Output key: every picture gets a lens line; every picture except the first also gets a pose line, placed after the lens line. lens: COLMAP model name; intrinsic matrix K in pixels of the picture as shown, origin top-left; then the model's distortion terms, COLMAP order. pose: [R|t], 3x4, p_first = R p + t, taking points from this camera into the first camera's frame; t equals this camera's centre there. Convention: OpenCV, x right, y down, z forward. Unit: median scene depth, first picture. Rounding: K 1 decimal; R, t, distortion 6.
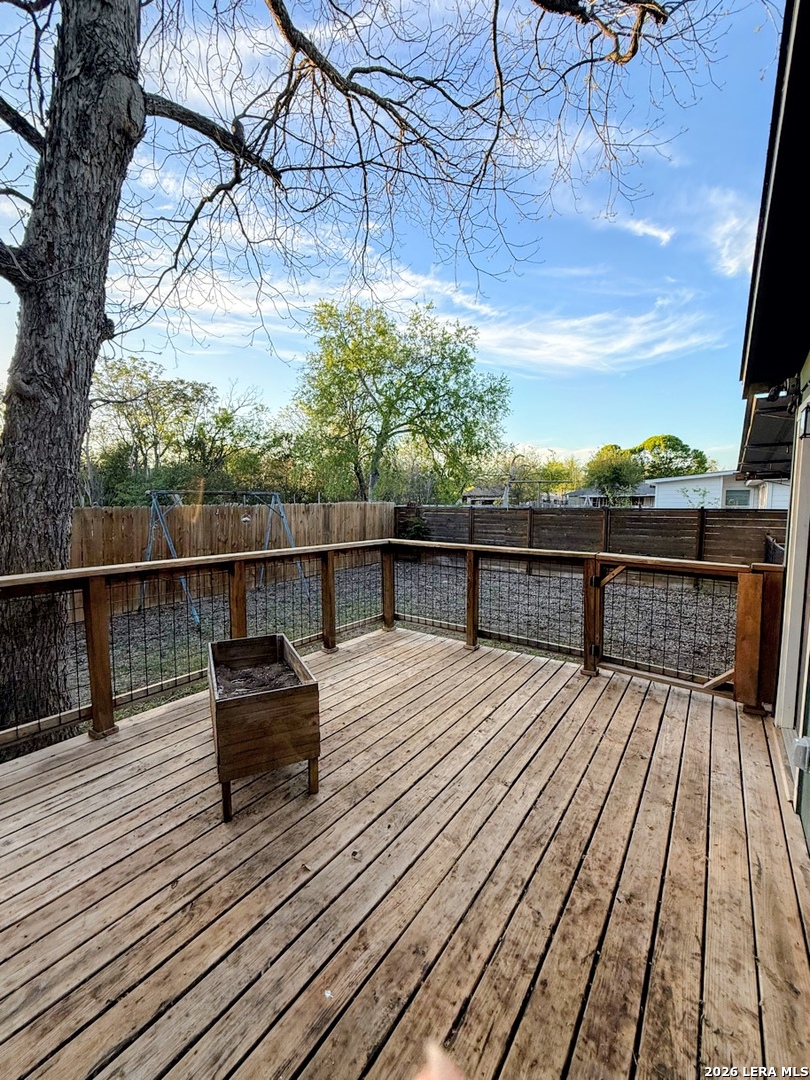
lens RADIAL K [[428.4, 0, 405.0], [0, 428.4, 540.0], [0, 0, 1]] dist [-0.007788, 0.000351]
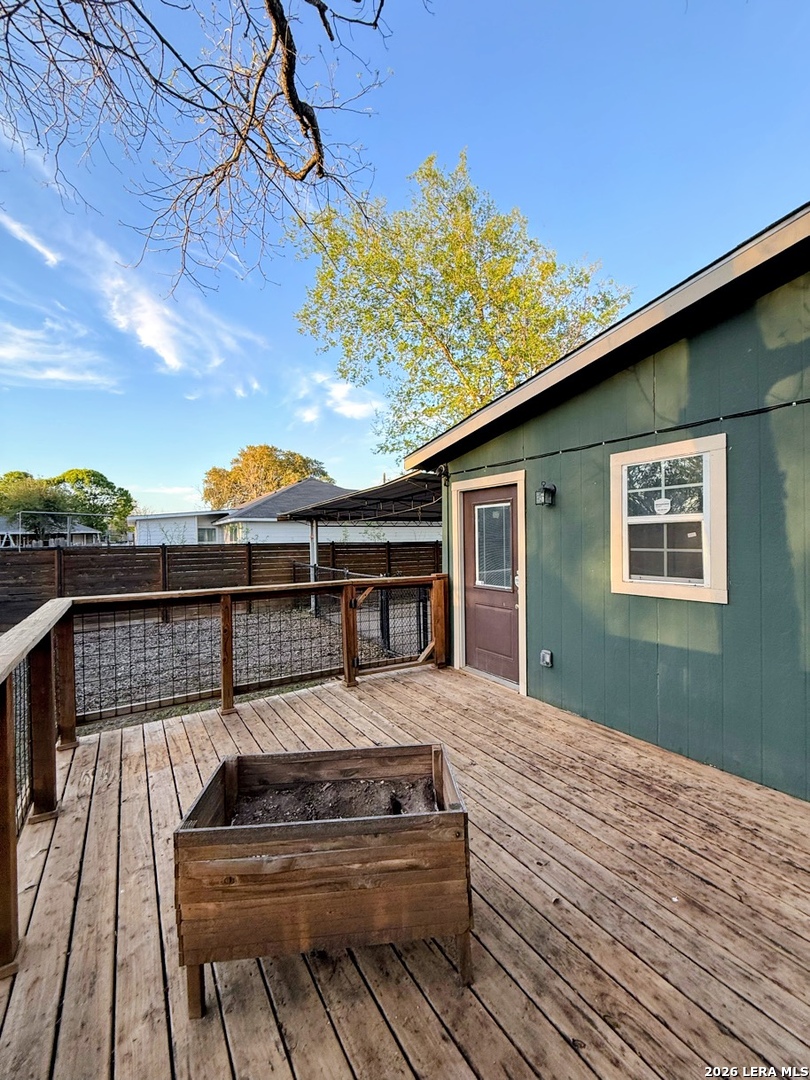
lens RADIAL K [[430.4, 0, 402.6], [0, 430.4, 538.6], [0, 0, 1]] dist [-0.001184, -0.000645]
pose [[0.354449, -0.005808, 0.935057, -0.543516], [0.090380, 0.995512, -0.028076, -0.032309], [-0.930697, 0.094462, 0.353383, 0.377561]]
